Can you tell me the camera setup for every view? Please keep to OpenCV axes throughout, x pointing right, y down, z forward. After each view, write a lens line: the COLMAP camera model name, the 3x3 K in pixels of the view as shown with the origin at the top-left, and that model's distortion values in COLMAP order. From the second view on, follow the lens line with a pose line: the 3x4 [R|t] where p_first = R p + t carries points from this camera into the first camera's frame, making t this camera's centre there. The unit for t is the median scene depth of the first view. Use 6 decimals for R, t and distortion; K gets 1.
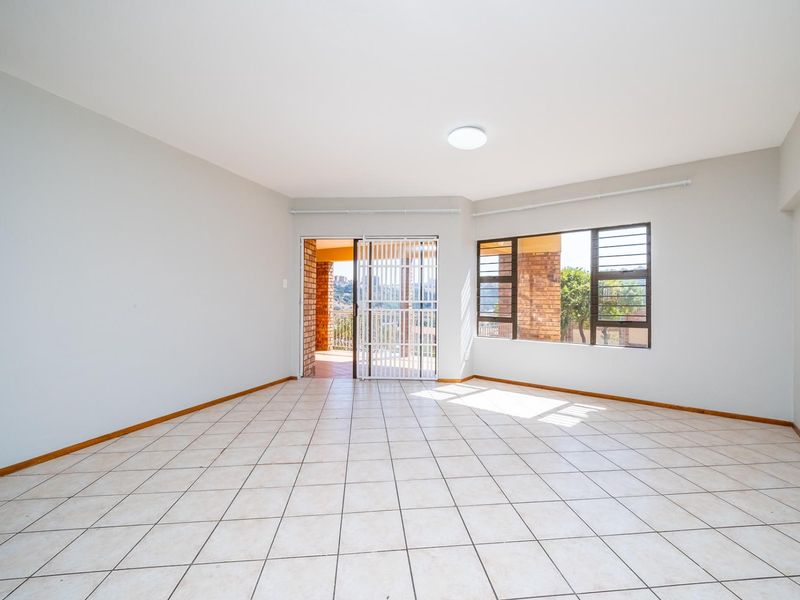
lens RADIAL K [[358.1, 0, 400.0], [0, 358.1, 300.0], [0, 0, 1]] dist [-0.007692, 0.000313]
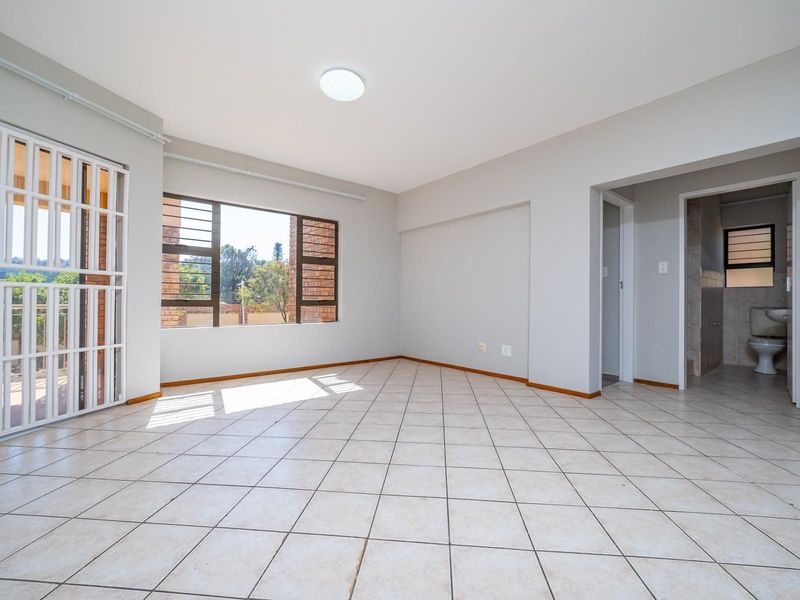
lens RADIAL K [[358.1, 0, 400.0], [0, 358.1, 300.0], [0, 0, 1]] dist [-0.007692, 0.000313]
pose [[0.205081, 0.003742, 0.978738, -0.454565], [0.001854, 0.999989, -0.004212, 0.062091], [-0.978743, 0.002678, 0.205072, 0.494028]]
